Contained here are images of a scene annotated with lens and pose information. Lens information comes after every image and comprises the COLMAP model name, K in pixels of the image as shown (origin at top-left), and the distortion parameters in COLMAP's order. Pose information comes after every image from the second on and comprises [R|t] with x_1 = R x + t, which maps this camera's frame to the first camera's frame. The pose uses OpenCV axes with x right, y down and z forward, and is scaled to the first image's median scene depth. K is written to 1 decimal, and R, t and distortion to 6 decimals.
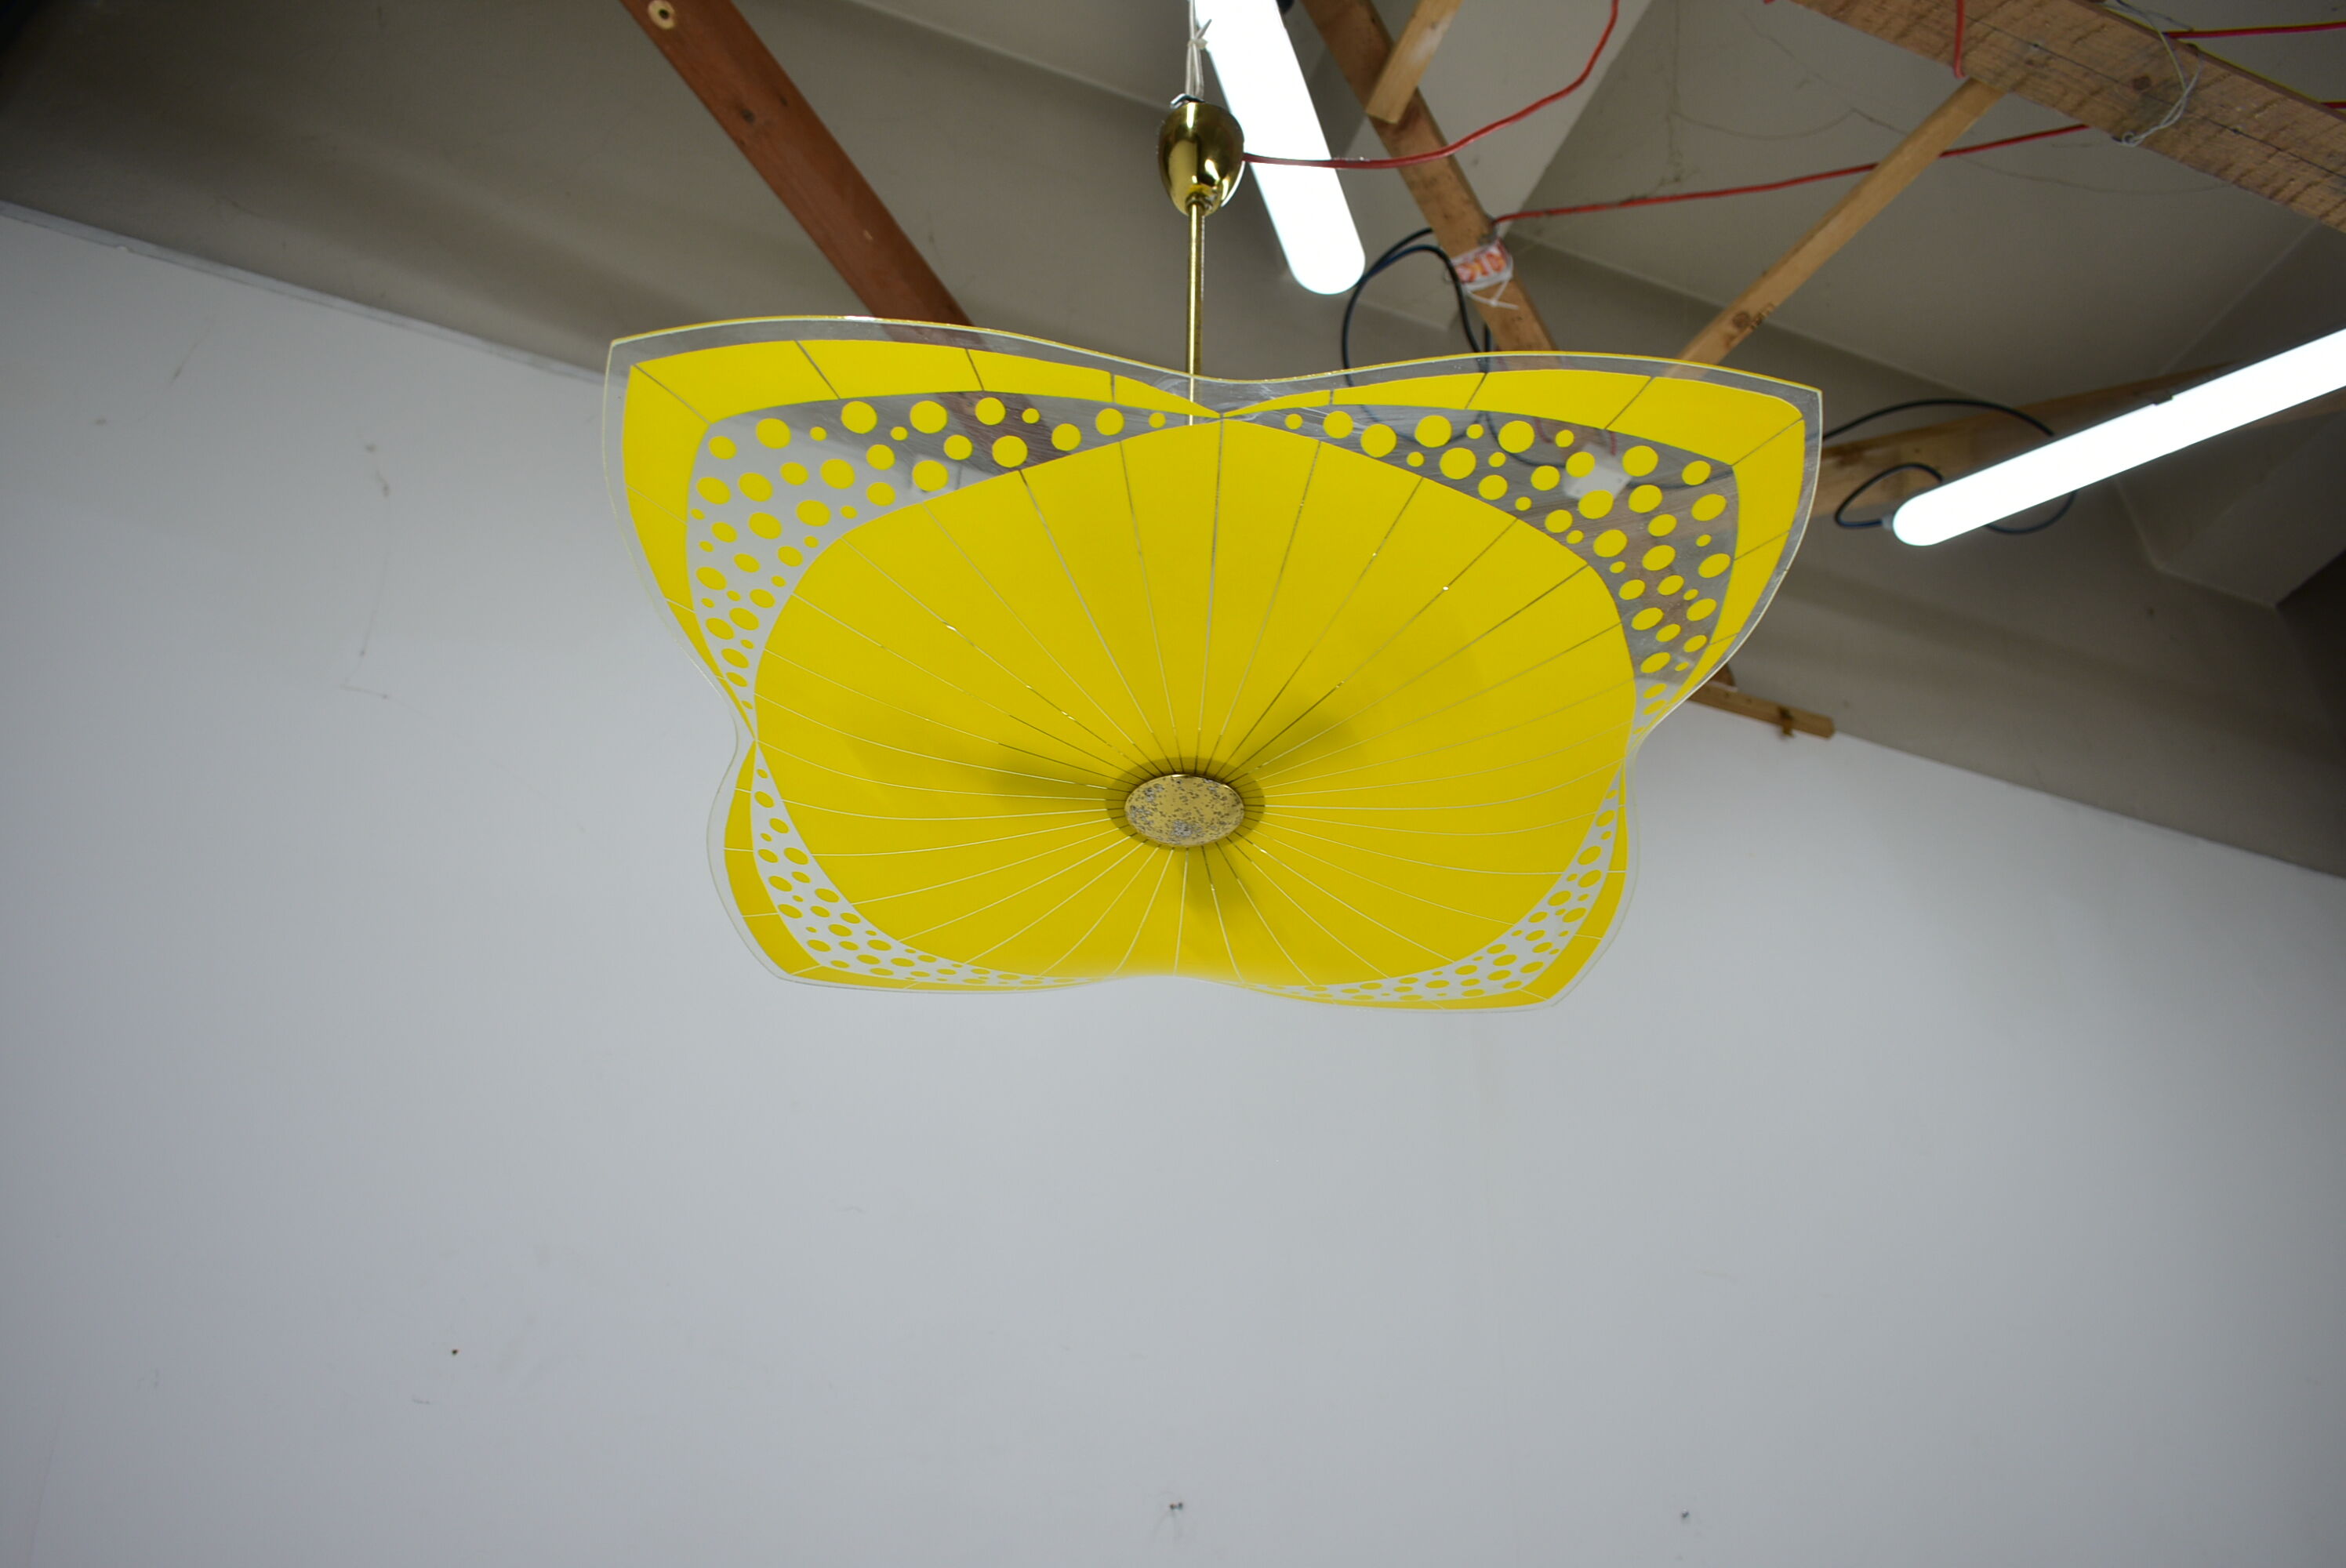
lens RADIAL K [[1799.1, 0, 1173.0], [0, 1799.1, 784.0], [0, 0, 1]] dist [-0.028745, 0.014830]
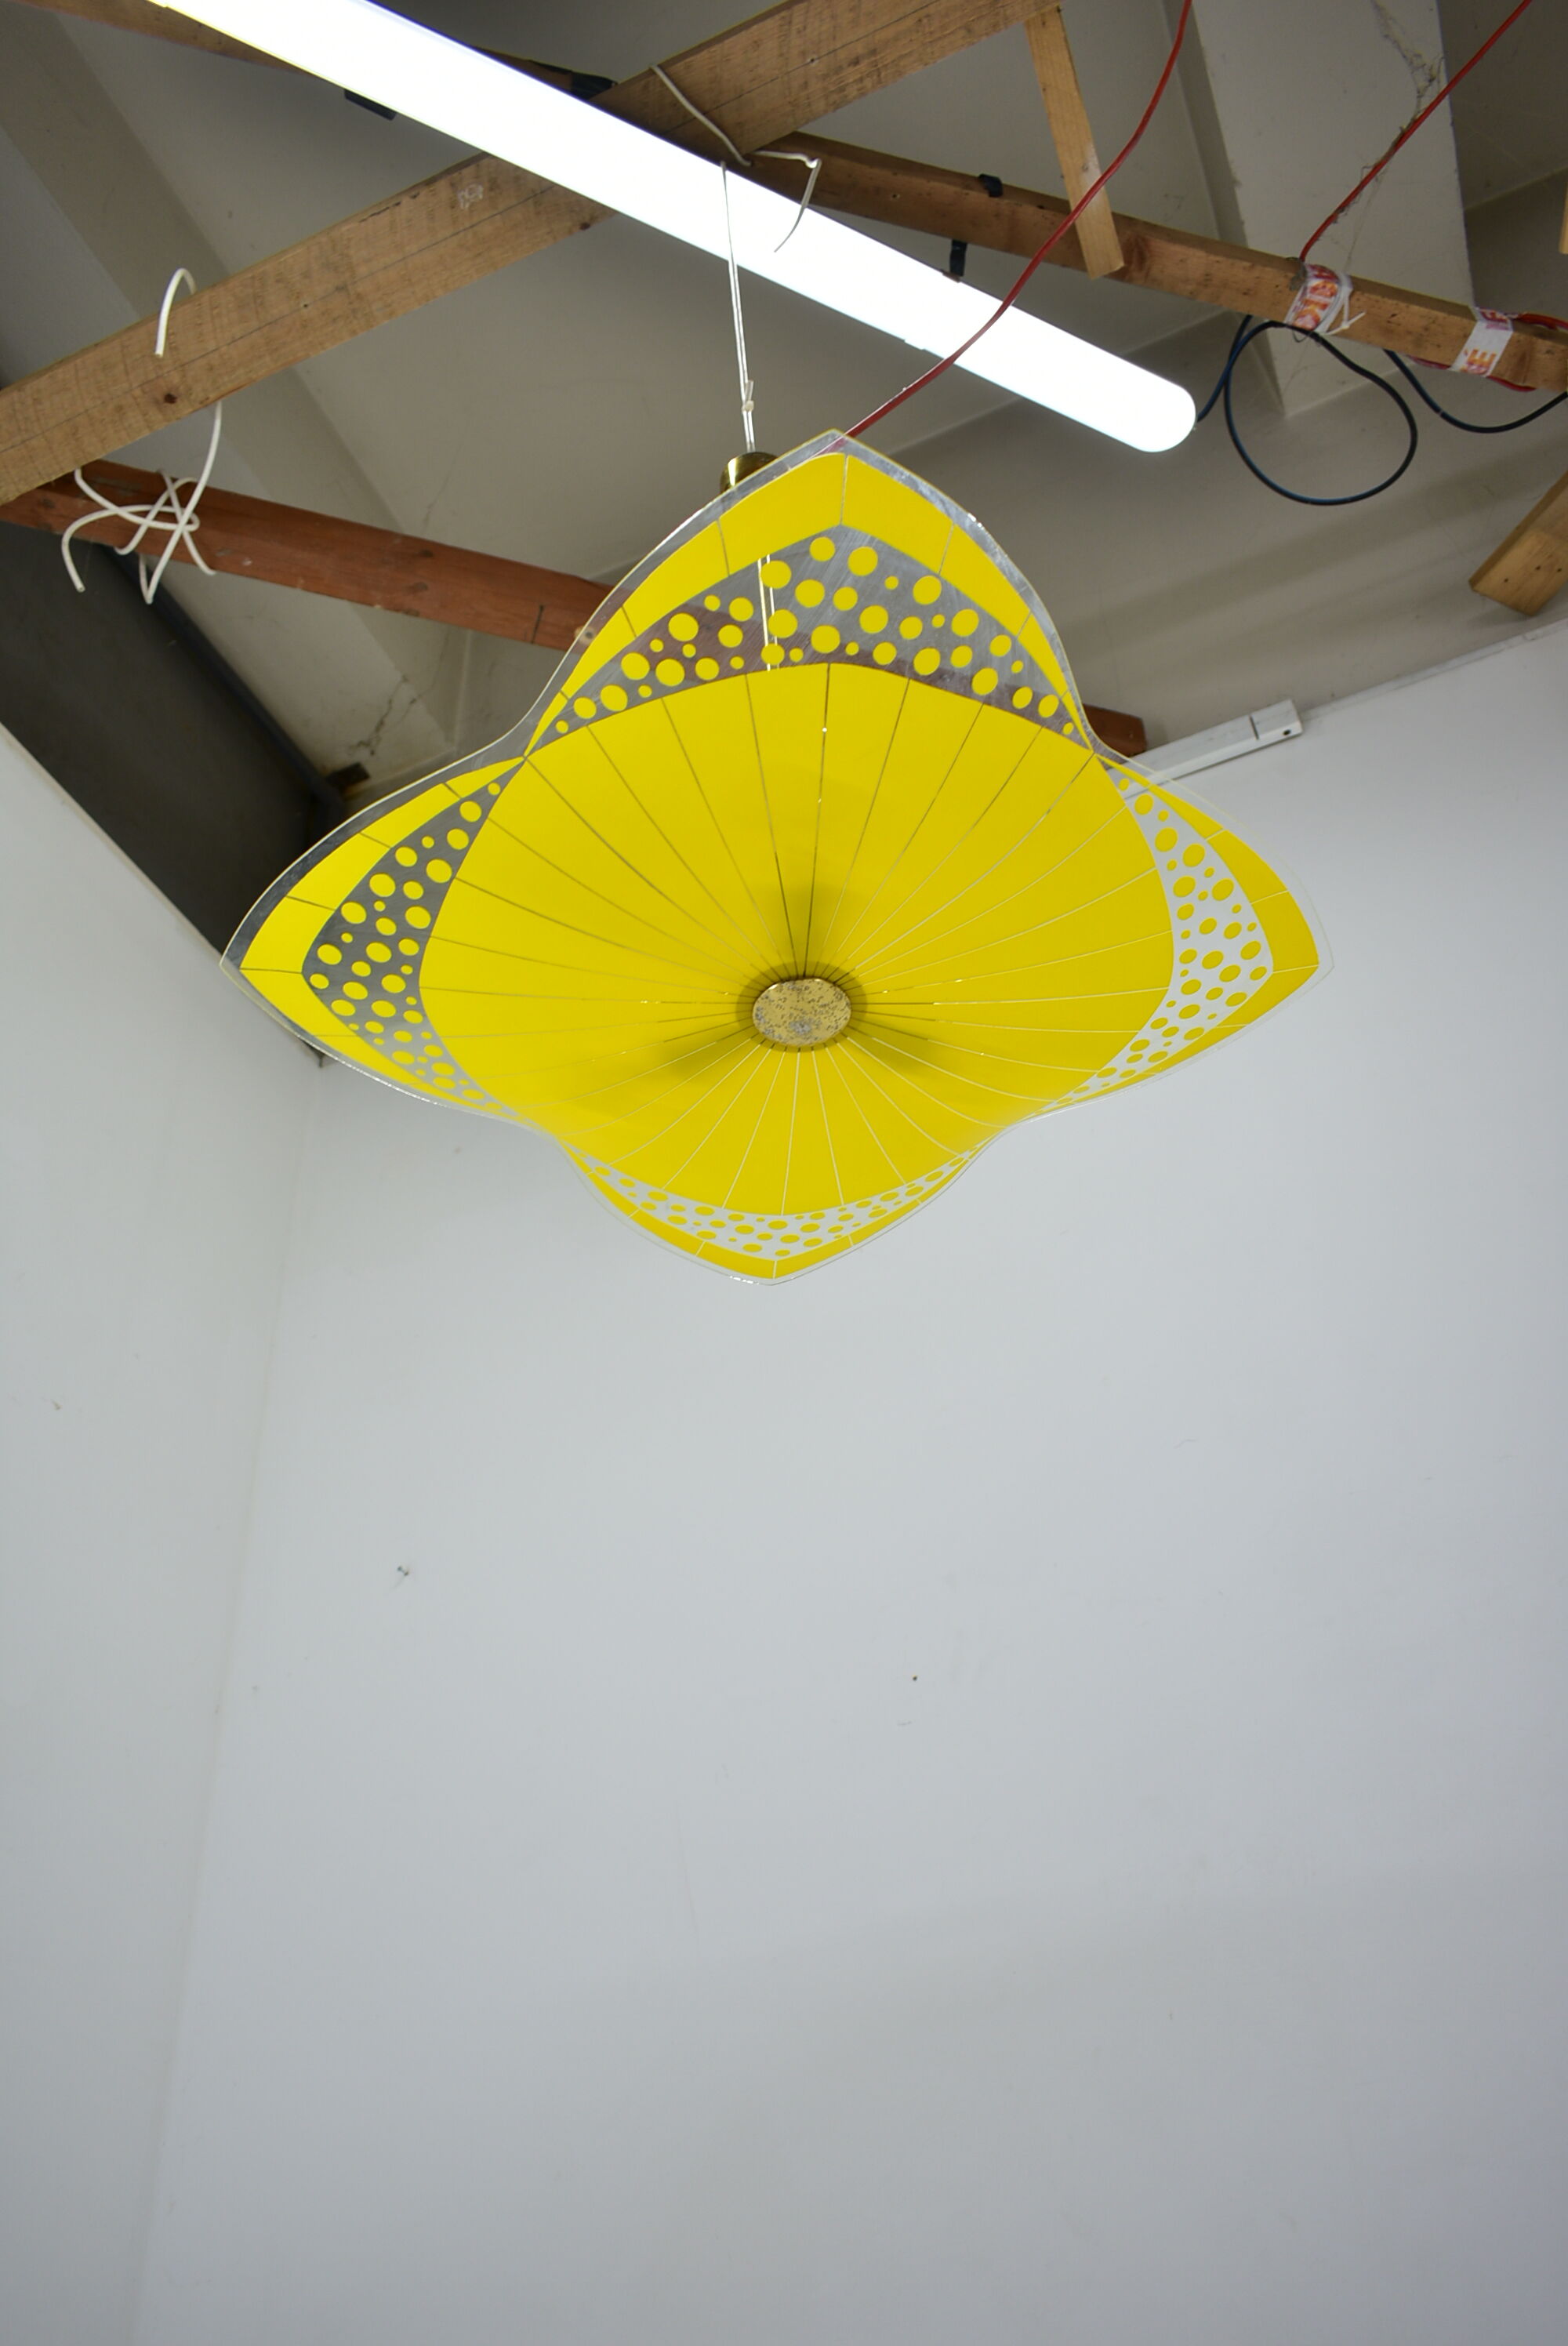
lens RADIAL K [[1799.1, 0, 785.8], [0, 1799.1, 1179.2], [0, 0, 1]] dist [-0.028745, 0.014830]
pose [[0.714447, -0.479907, -0.509171, 0.493673], [0.480525, 0.865491, -0.141496, 0.244511], [0.508588, -0.143578, 0.848954, -0.040183]]
